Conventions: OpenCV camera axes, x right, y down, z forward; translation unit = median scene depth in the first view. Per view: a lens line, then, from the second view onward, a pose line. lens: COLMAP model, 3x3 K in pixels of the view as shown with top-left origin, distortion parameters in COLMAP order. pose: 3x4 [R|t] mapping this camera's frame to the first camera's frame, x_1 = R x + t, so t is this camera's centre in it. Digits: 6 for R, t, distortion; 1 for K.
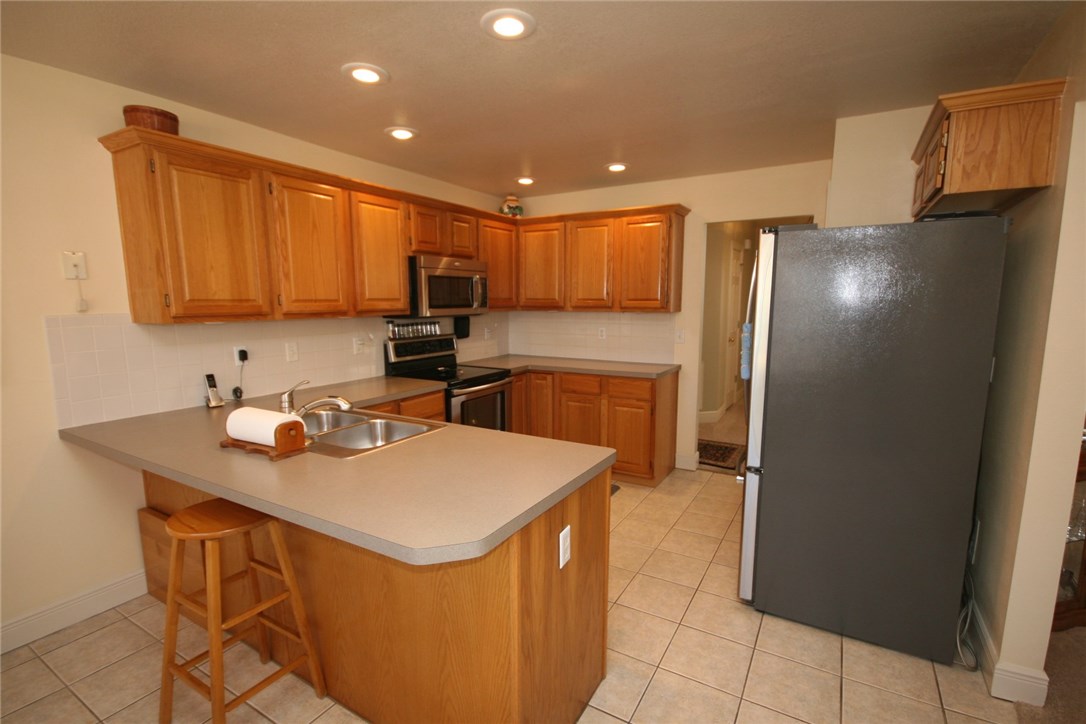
lens RADIAL K [[503.4, 0, 545.2], [0, 503.4, 363.4], [0, 0, 1]] dist [-0.001961, -0.001592]
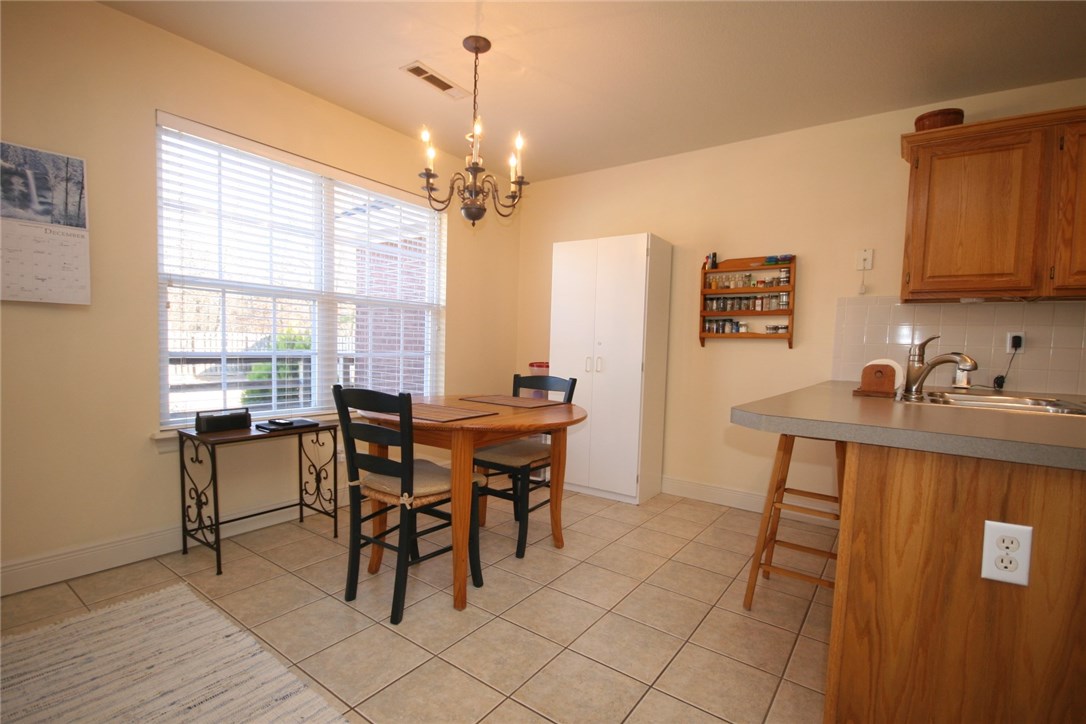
lens RADIAL K [[503.4, 0, 541.4], [0, 503.4, 373.2], [0, 0, 1]] dist [-0.001961, -0.001592]
pose [[-0.085542, 0.067081, -0.994074, 0.376446], [-0.154480, 0.984772, 0.079746, 0.100893], [0.984286, 0.160386, -0.073876, 0.247754]]
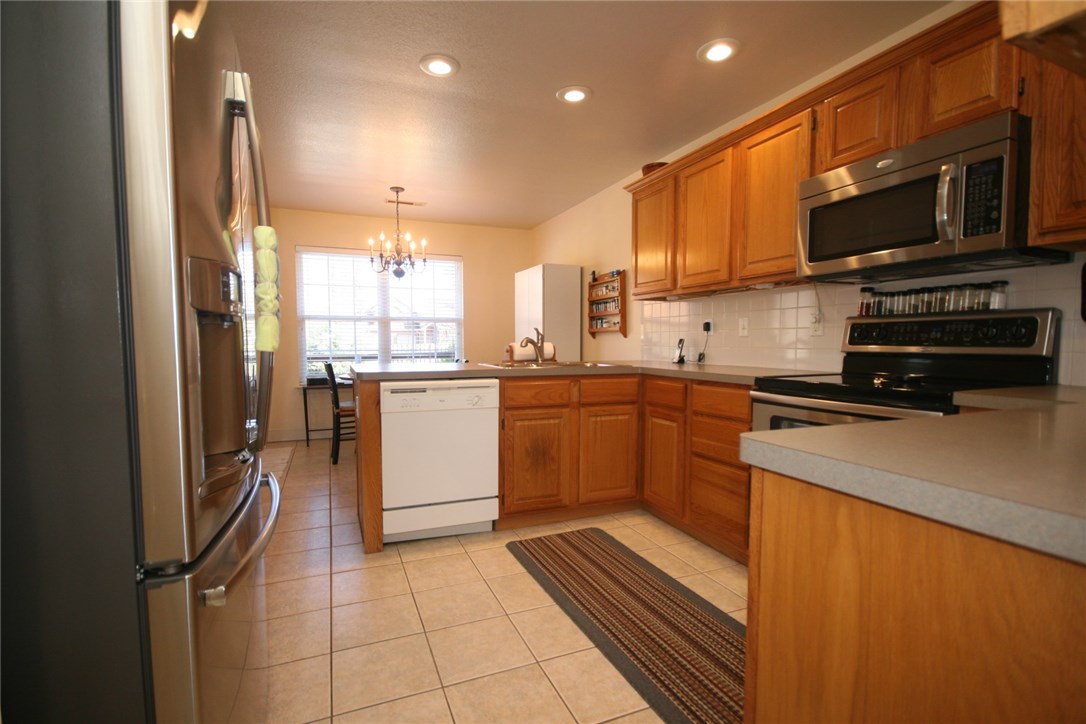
lens RADIAL K [[503.4, 0, 536.2], [0, 503.4, 356.7], [0, 0, 1]] dist [-0.001961, -0.001592]
pose [[-0.588492, 0.035806, -0.807710, 0.603403], [-0.092088, 0.989549, 0.110961, -0.041080], [0.803241, 0.139680, -0.579045, 1.411435]]
